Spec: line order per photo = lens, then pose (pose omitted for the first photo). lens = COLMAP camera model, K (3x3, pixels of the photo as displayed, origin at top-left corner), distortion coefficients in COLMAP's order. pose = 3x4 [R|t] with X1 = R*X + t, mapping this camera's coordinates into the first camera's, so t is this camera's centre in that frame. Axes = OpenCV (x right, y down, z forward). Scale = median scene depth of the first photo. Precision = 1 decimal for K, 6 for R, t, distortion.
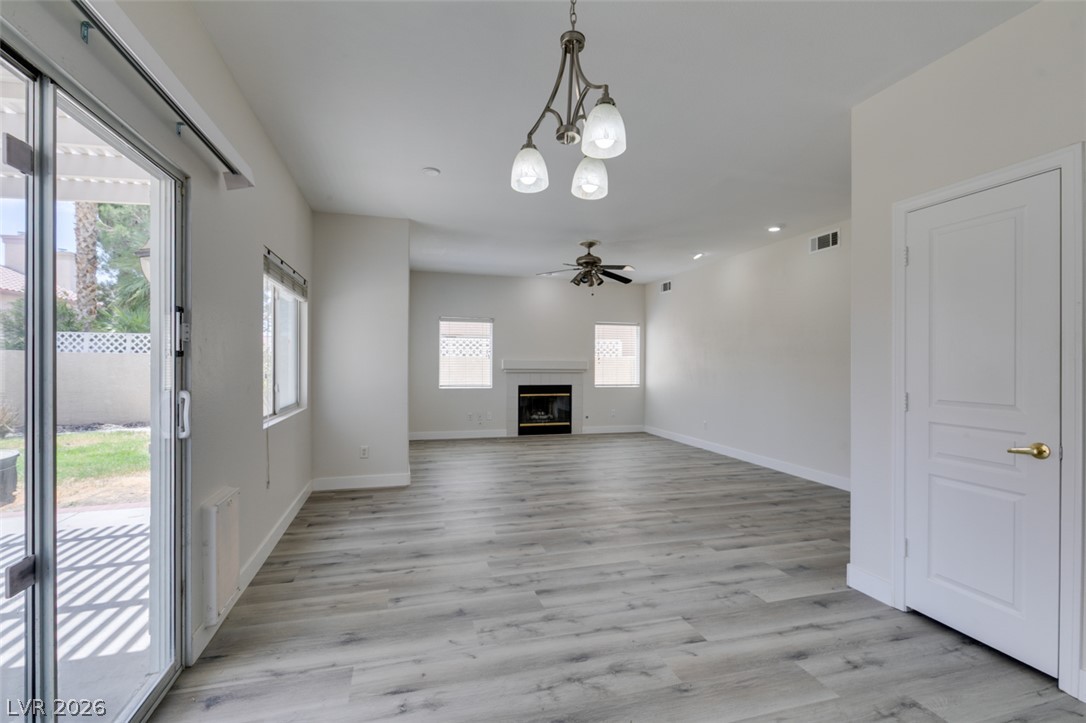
lens RADIAL K [[487.1, 0, 540.6], [0, 487.1, 362.3], [0, 0, 1]] dist [-0.002307, 0.000068]
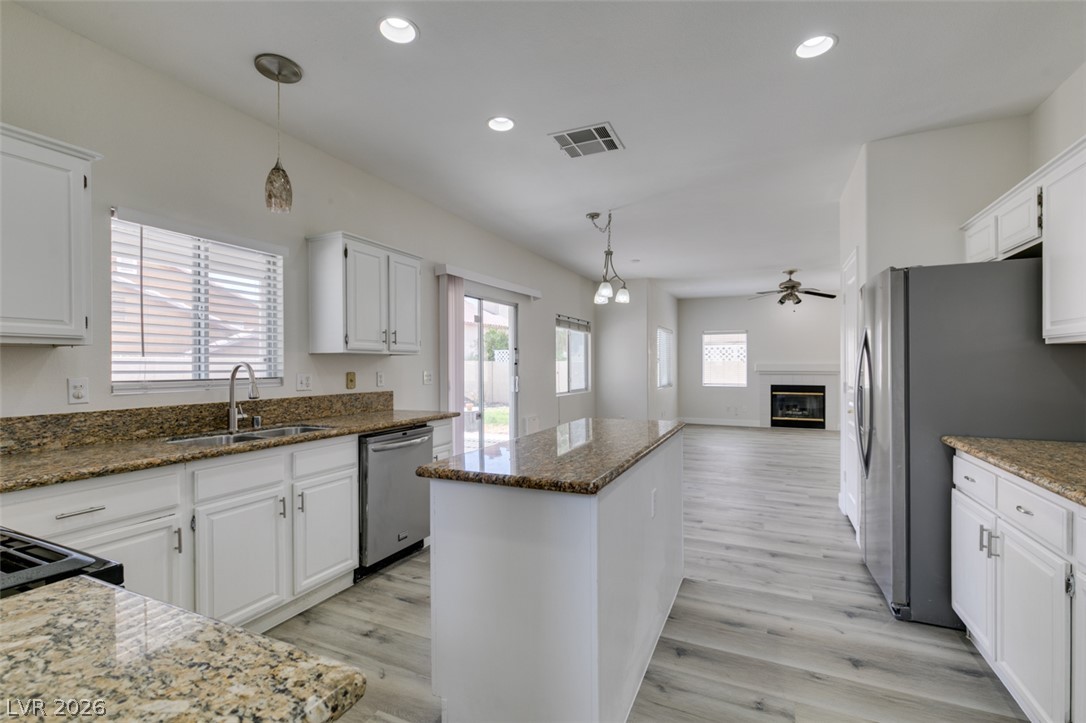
lens RADIAL K [[485.6, 0, 539.6], [0, 485.6, 366.6], [0, 0, 1]] dist [-0.000126, 0.000466]
pose [[0.752522, -0.006629, -0.658533, 0.617540], [0.006481, 0.999975, -0.002660, 0.004485], [0.658535, -0.002266, 0.752547, -0.533015]]
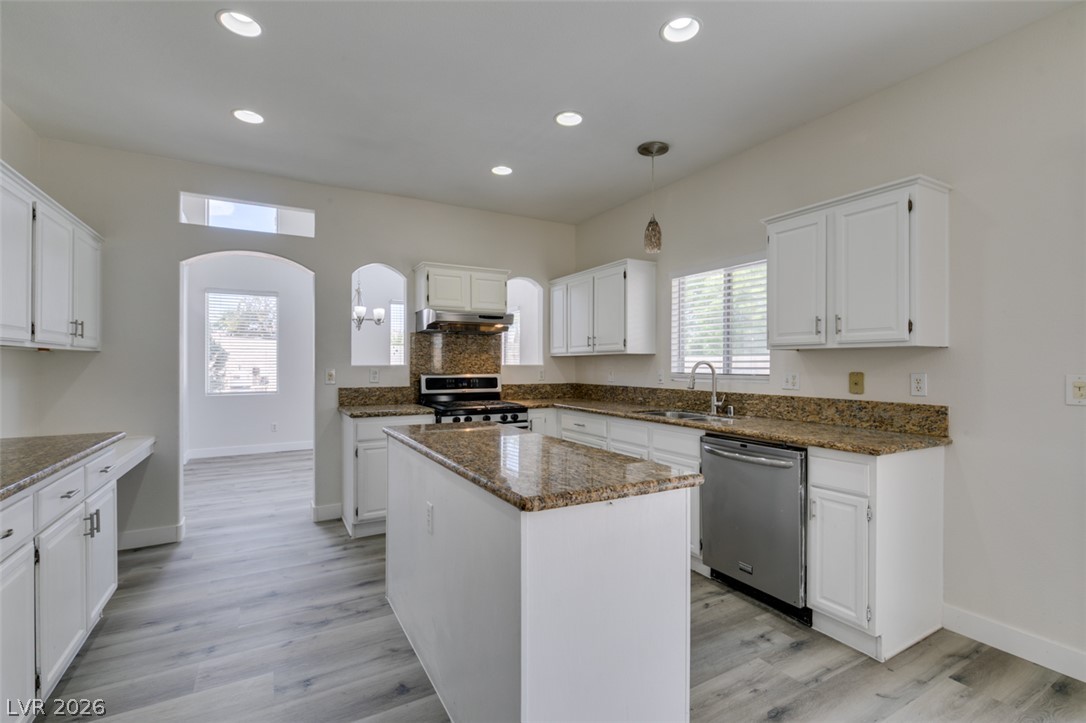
lens RADIAL K [[487.1, 0, 540.6], [0, 487.1, 362.3], [0, 0, 1]] dist [-0.002307, 0.000068]
pose [[-0.972173, -0.006701, -0.234169, 0.377903], [-0.006012, 0.999975, -0.003656, 0.001582], [0.234188, -0.002146, -0.972189, 0.403993]]
